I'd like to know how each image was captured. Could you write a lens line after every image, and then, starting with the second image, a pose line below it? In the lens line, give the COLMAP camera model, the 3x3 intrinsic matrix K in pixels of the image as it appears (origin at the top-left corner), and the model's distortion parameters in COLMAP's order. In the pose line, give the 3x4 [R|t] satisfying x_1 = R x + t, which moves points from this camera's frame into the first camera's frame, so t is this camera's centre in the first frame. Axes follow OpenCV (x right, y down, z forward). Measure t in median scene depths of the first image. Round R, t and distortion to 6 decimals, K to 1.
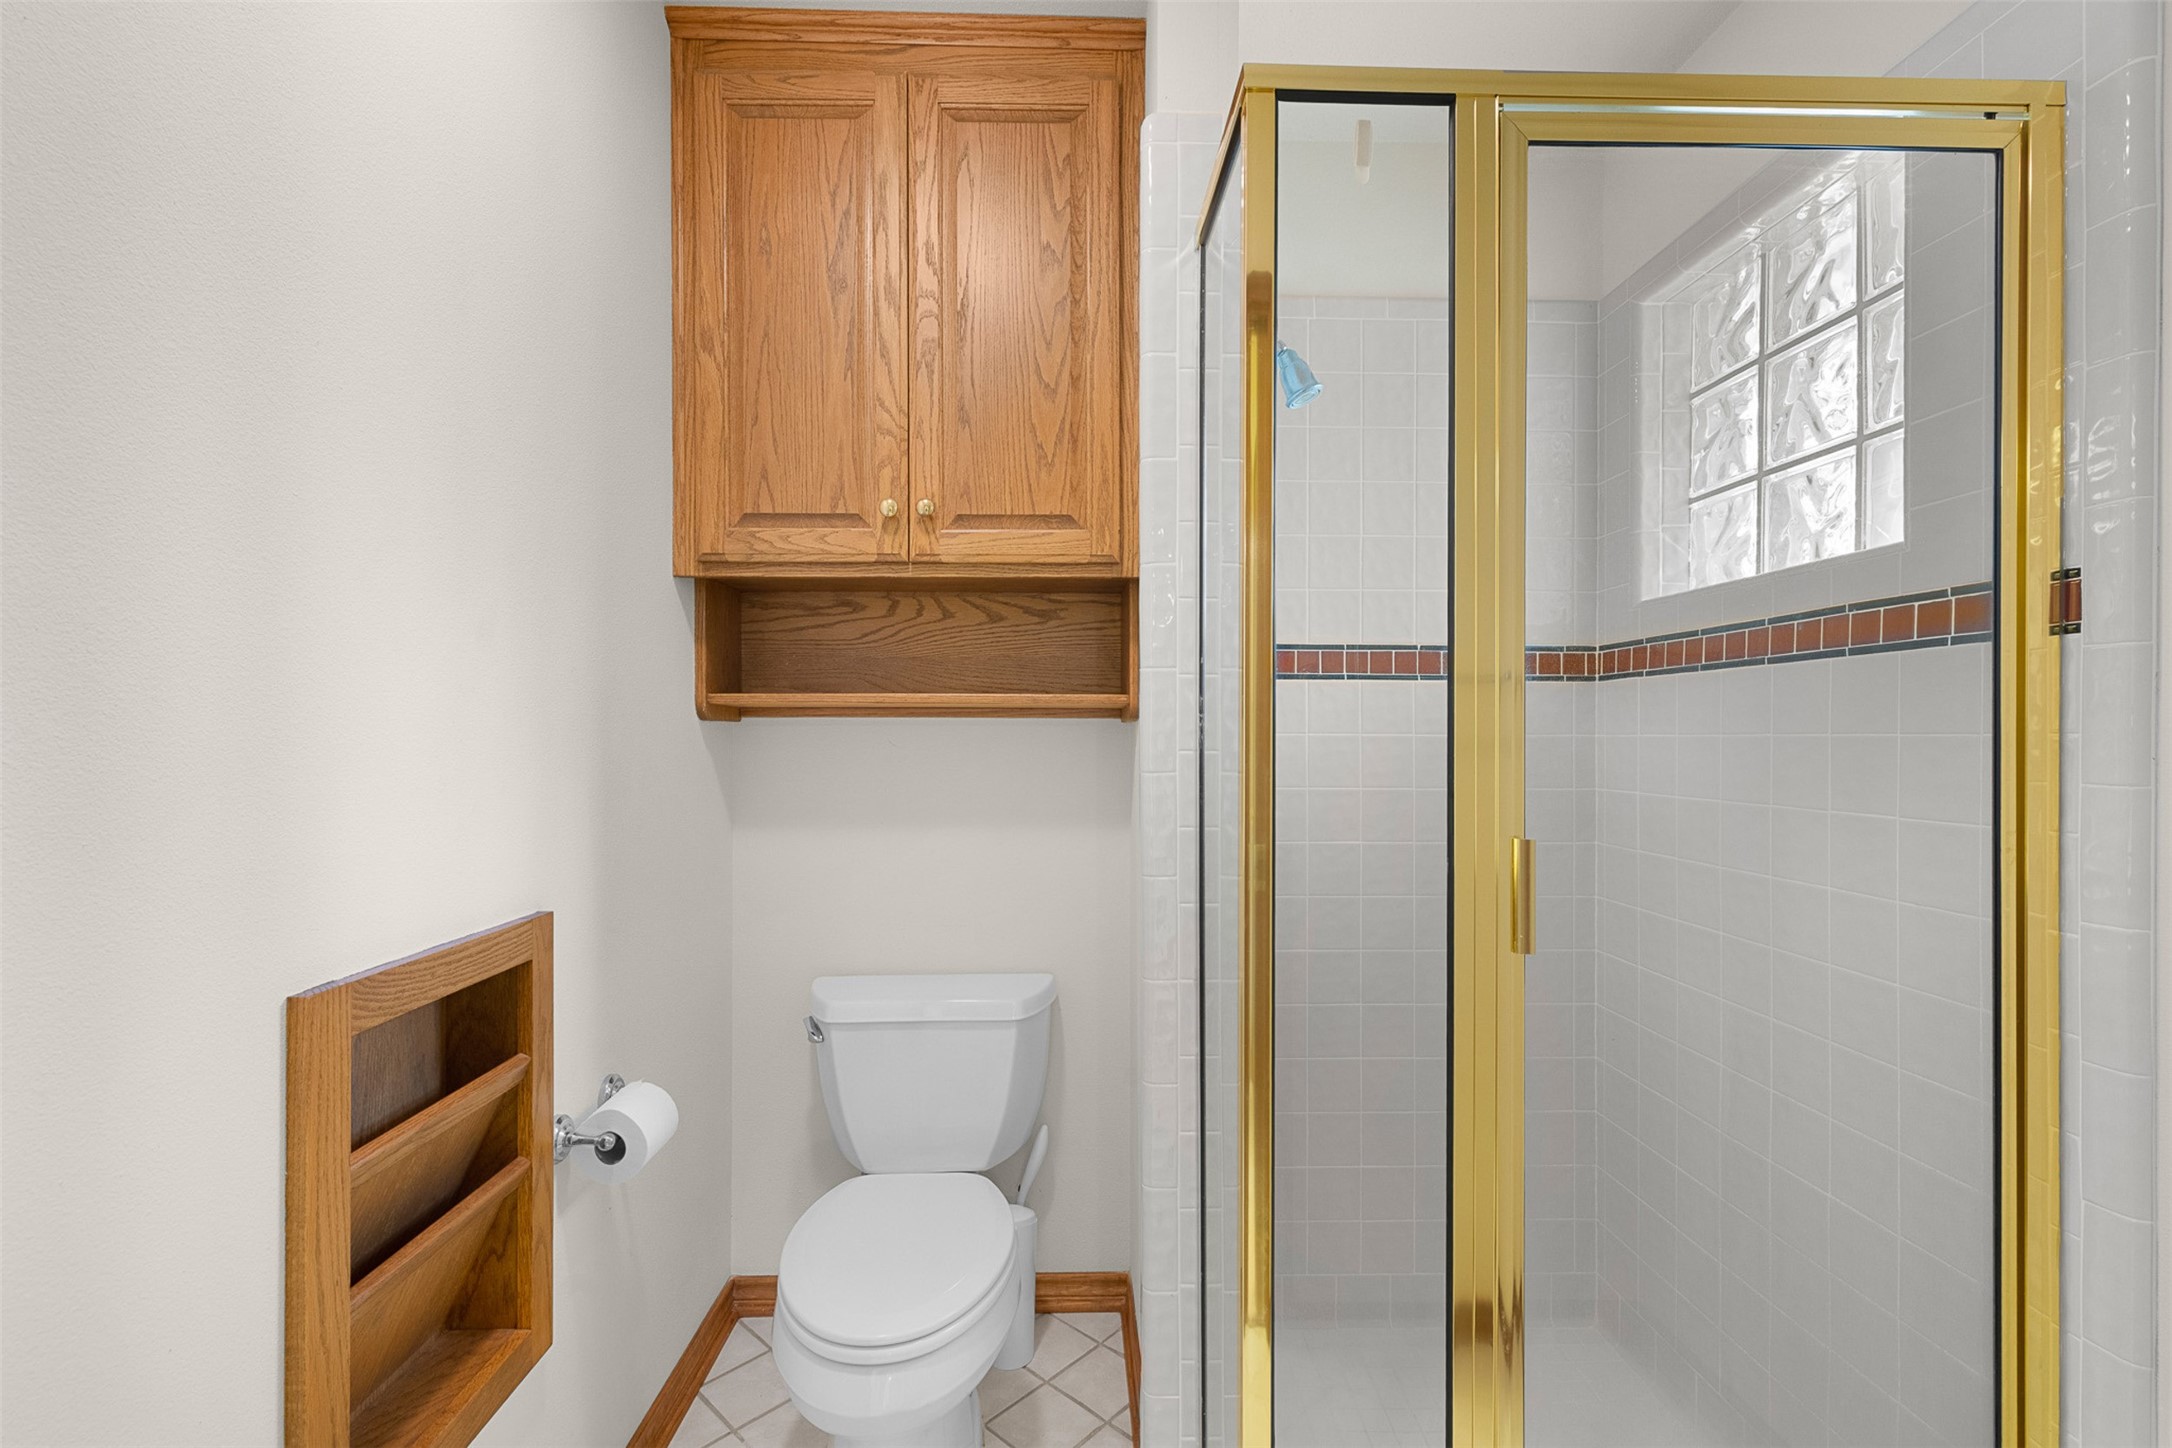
lens RADIAL K [[923.4, 0, 1087.1], [0, 923.4, 734.3], [0, 0, 1]] dist [0.001924, 0.001070]
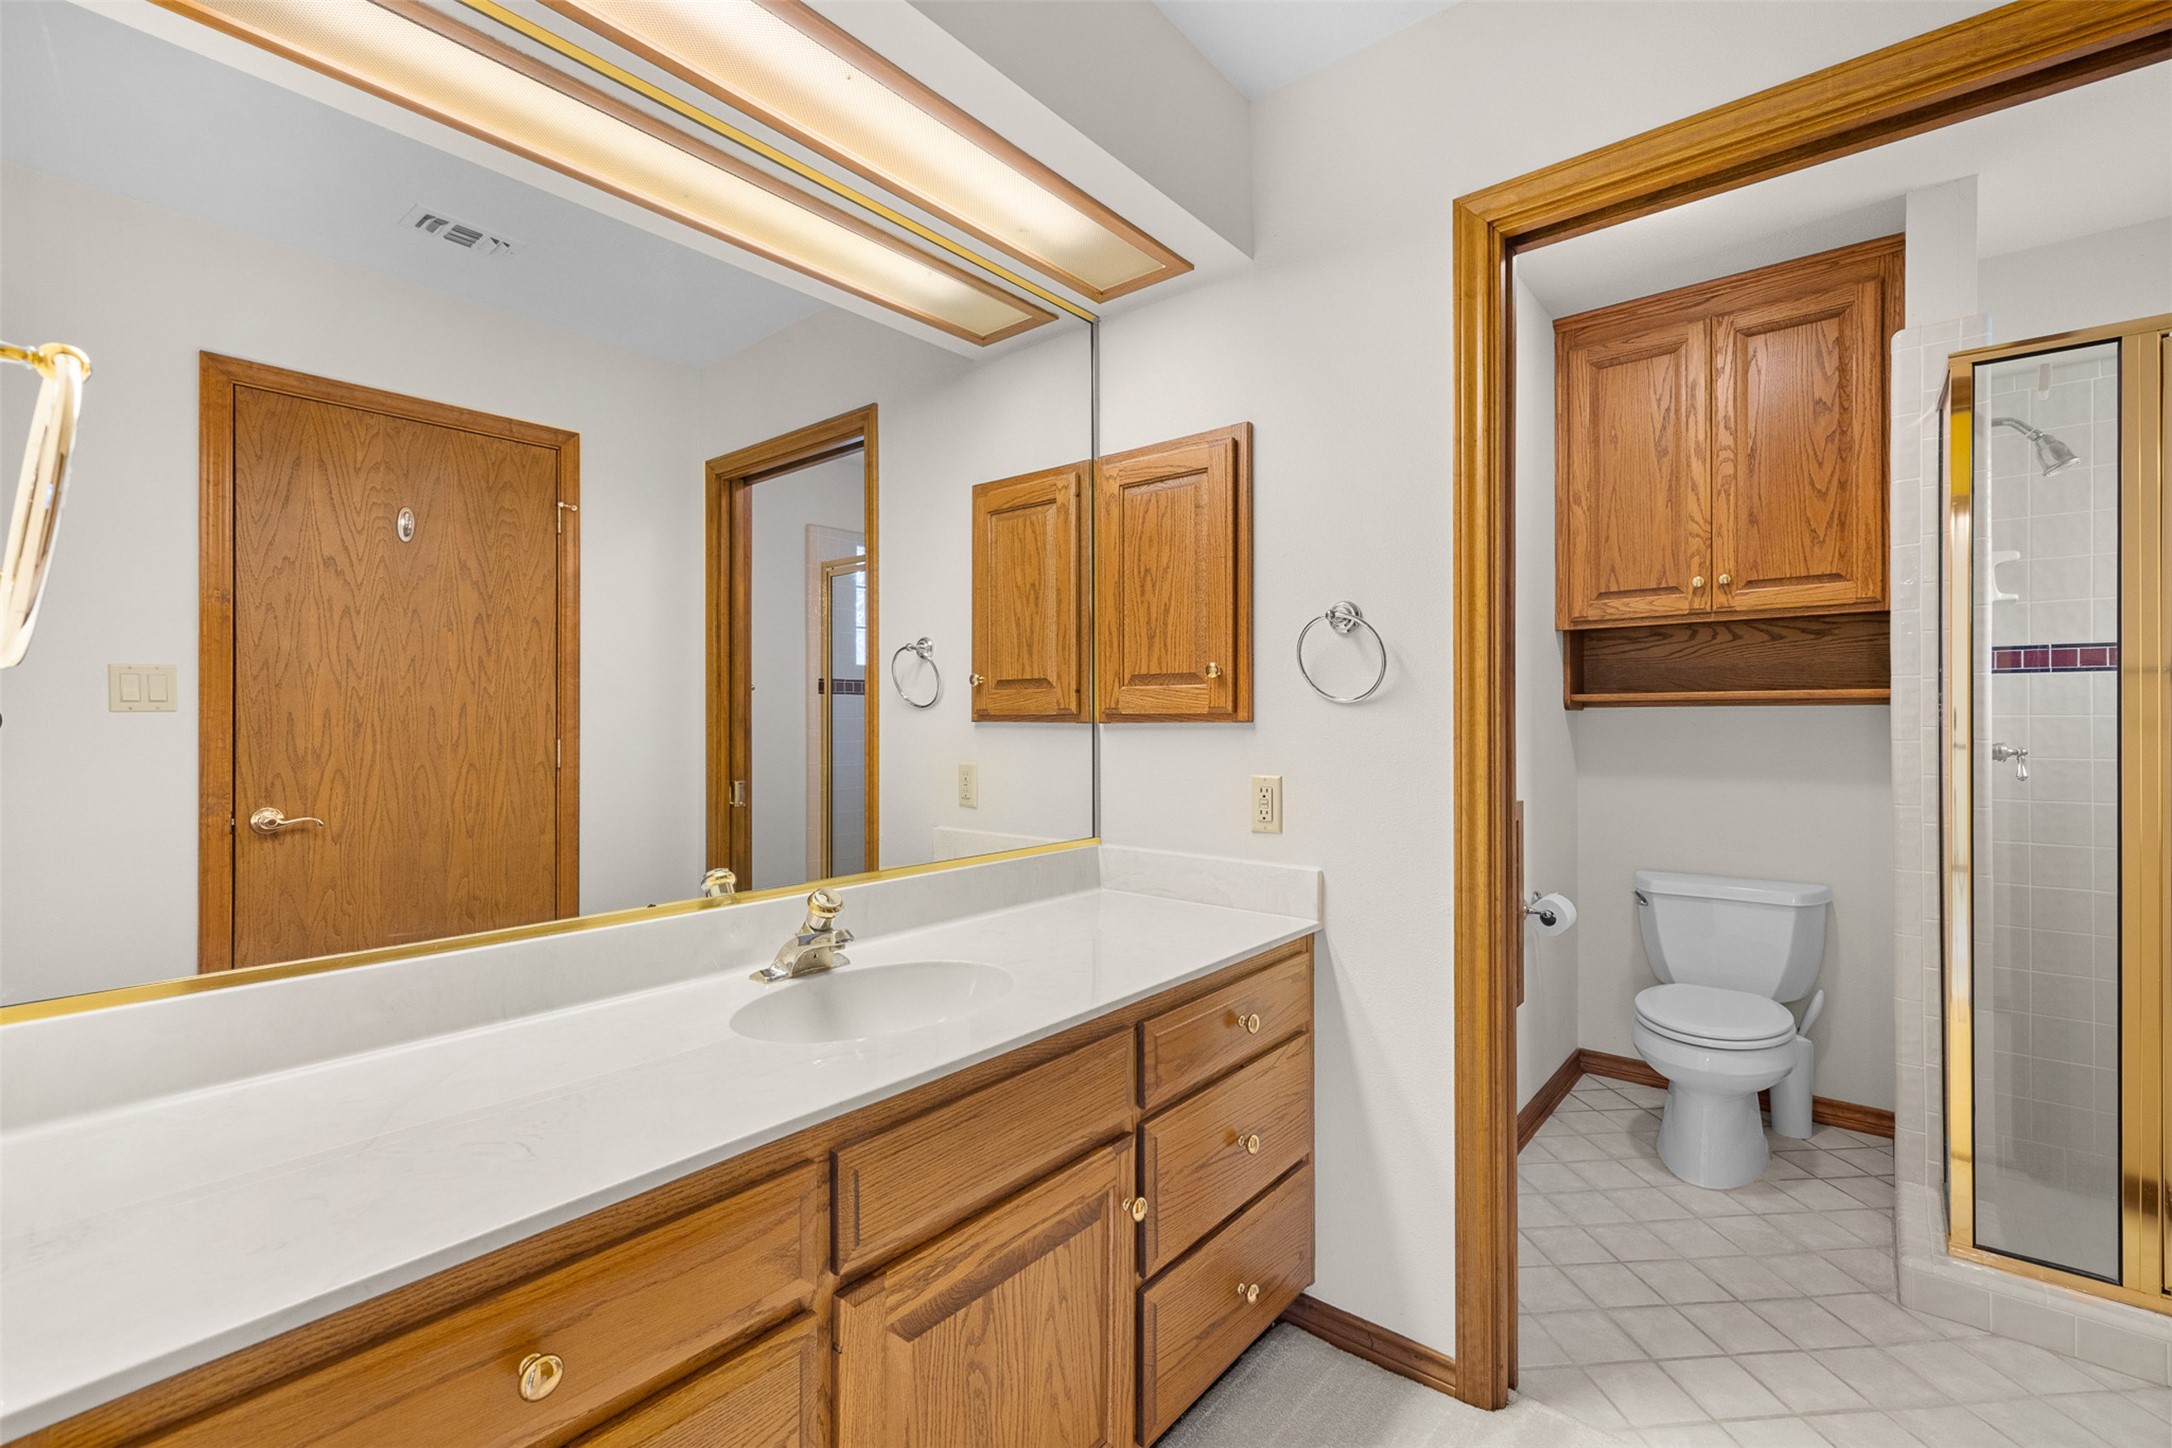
lens RADIAL K [[923.4, 0, 1089.2], [0, 923.4, 722.7], [0, 0, 1]] dist [0.001924, 0.001070]
pose [[0.743609, -0.000736, -0.668614, 0.082482], [0.003292, 0.999991, 0.002562, 0.001263], [0.668606, -0.004106, 0.743605, -0.962867]]
